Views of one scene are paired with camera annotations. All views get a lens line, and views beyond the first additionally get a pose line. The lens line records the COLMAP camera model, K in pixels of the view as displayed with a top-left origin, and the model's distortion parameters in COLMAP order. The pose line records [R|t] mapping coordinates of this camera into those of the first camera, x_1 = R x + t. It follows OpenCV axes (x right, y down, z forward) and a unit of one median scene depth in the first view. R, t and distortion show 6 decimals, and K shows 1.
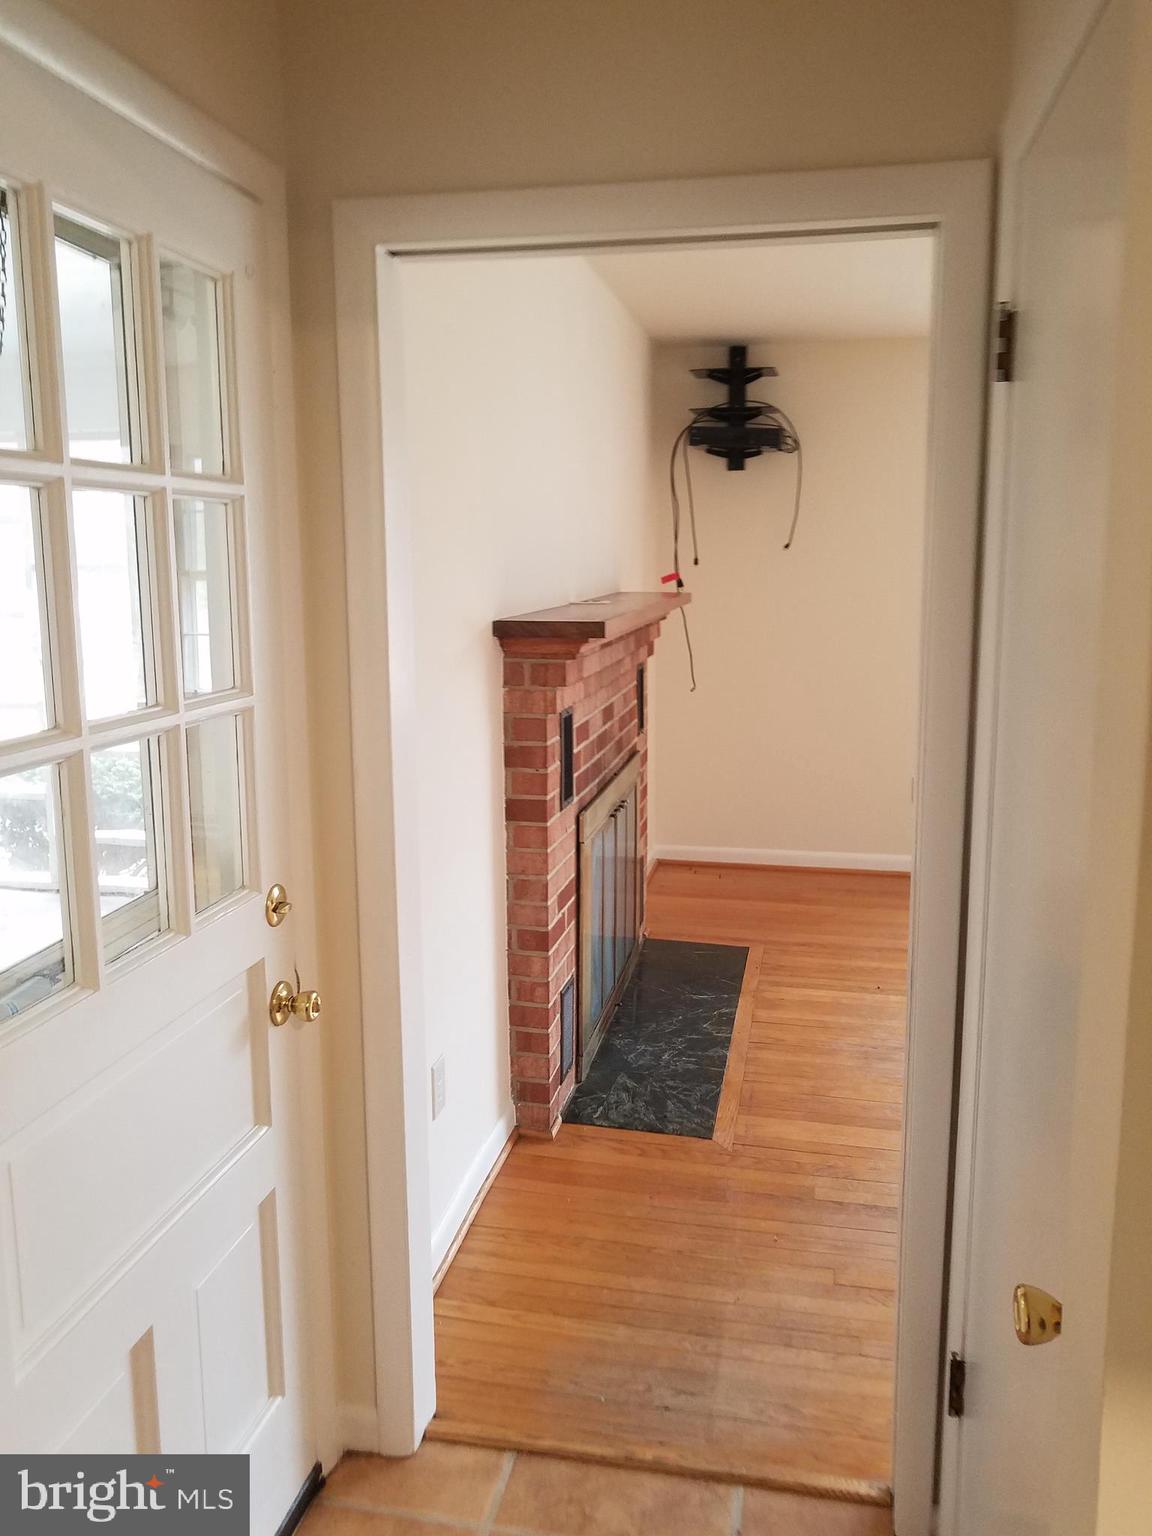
lens RADIAL K [[1215.0, 0, 574.7], [0, 1215.0, 704.9], [0, 0, 1]] dist [-0.001464, -0.003248]
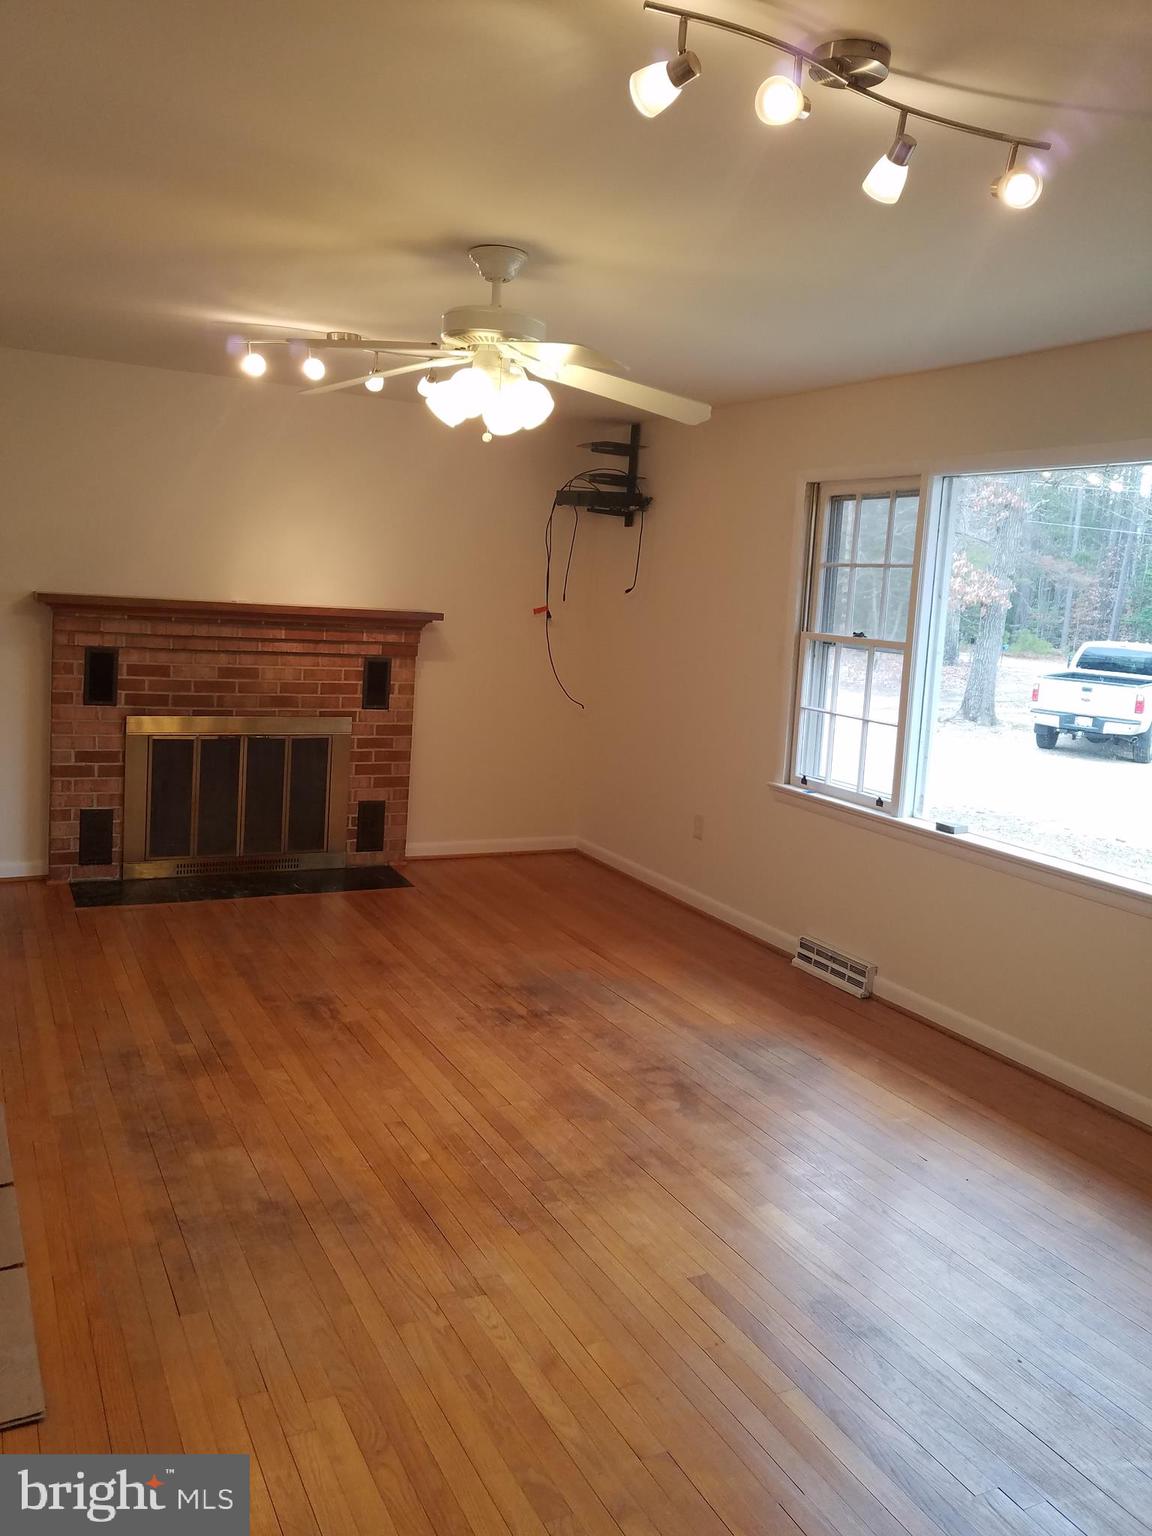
lens RADIAL K [[1215.0, 0, 574.7], [0, 1215.0, 704.9], [0, 0, 1]] dist [-0.001464, -0.003248]
pose [[0.628799, 0.117739, -0.768602, 1.070723], [-0.163933, 0.986325, 0.016977, -0.036718], [0.760091, 0.115324, 0.639501, 0.243881]]
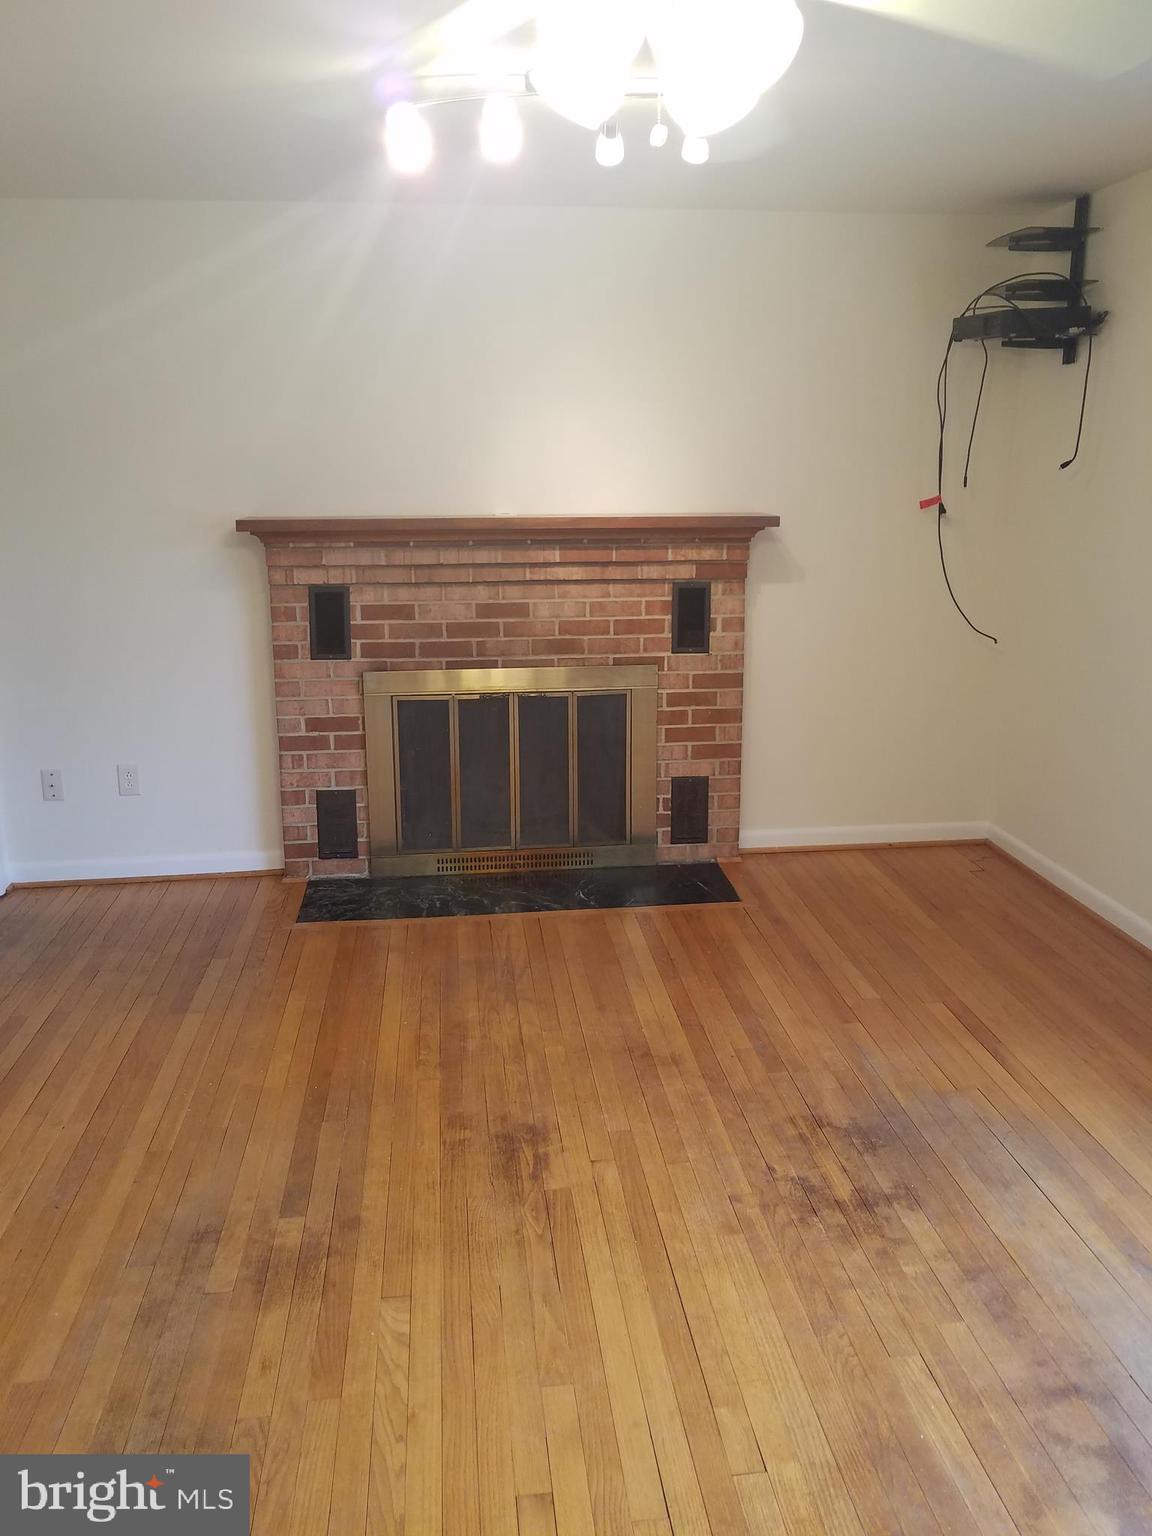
lens RADIAL K [[1227.3, 0, 582.5], [0, 1227.3, 720.0], [0, 0, 1]] dist [0.005480, -0.004908]
pose [[0.324353, 0.196126, -0.925381, 0.830622], [-0.119212, 0.978945, 0.165694, -0.068905], [0.938394, 0.056573, 0.340905, 0.486373]]
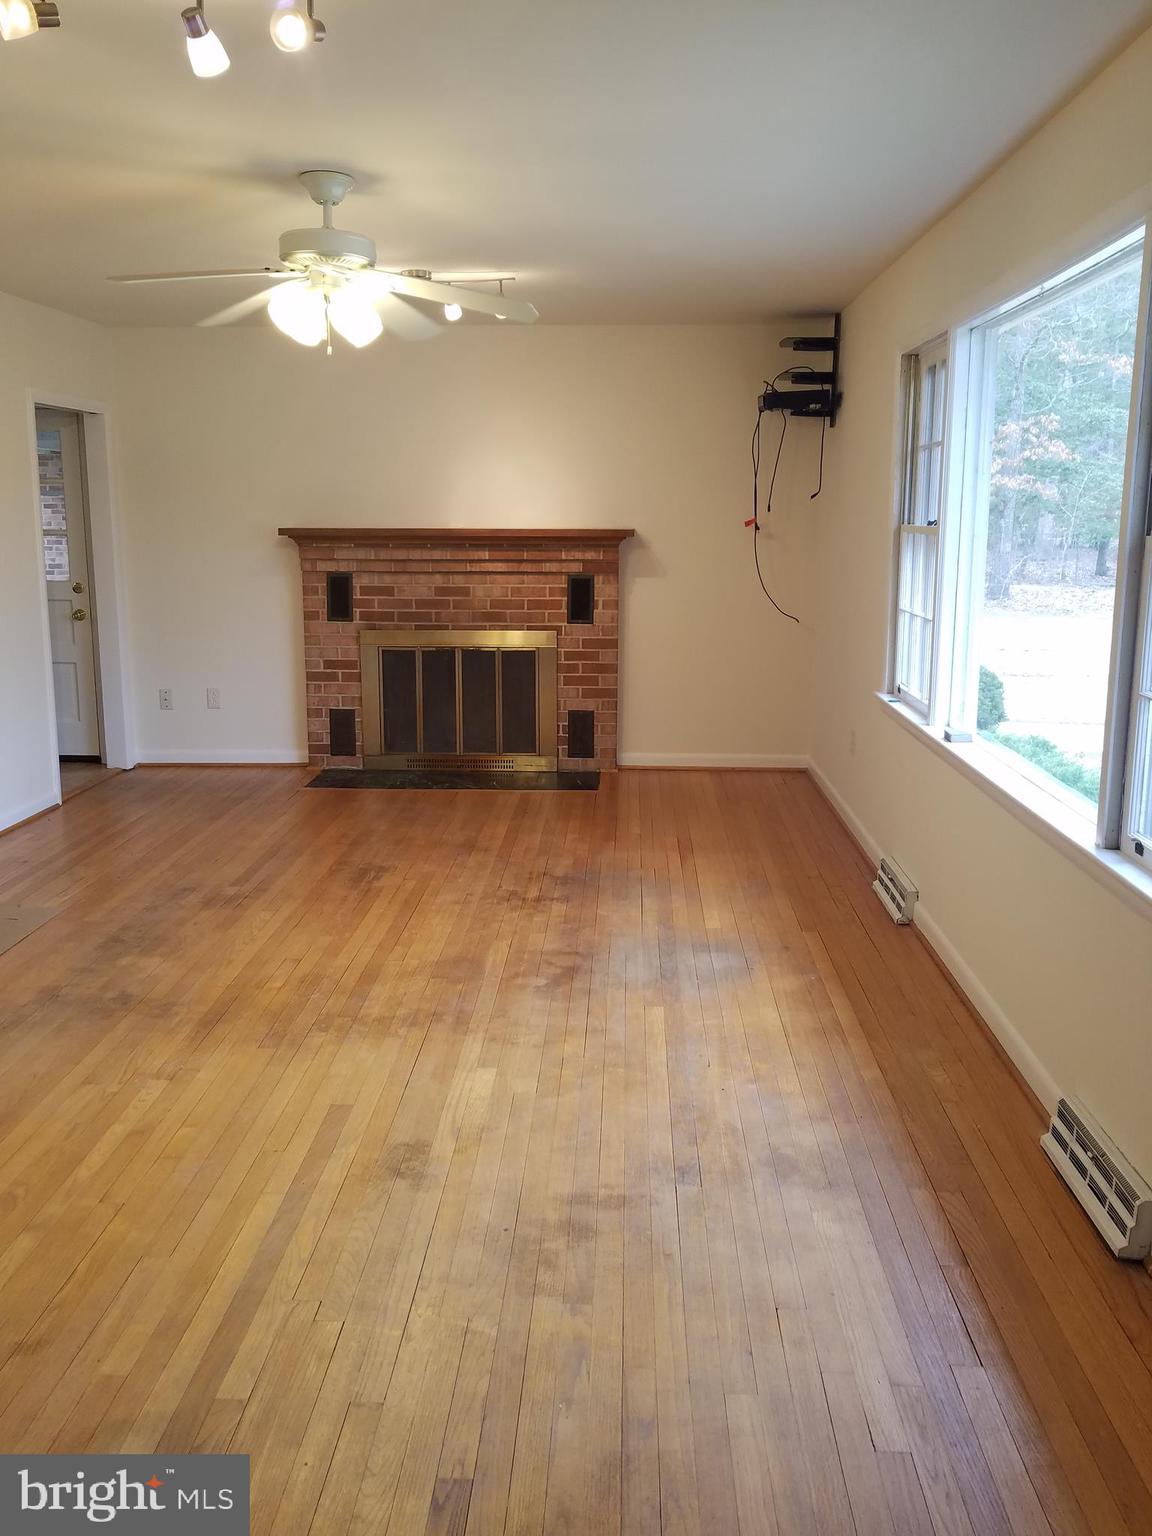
lens RADIAL K [[1210.9, 0, 571.5], [0, 1210.9, 729.7], [0, 0, 1]] dist [0.004991, -0.003325]
pose [[0.168417, 0.181398, -0.968881, 1.268992], [-0.130364, 0.978386, 0.160517, -0.072903], [0.977057, 0.099274, 0.188425, 0.617483]]
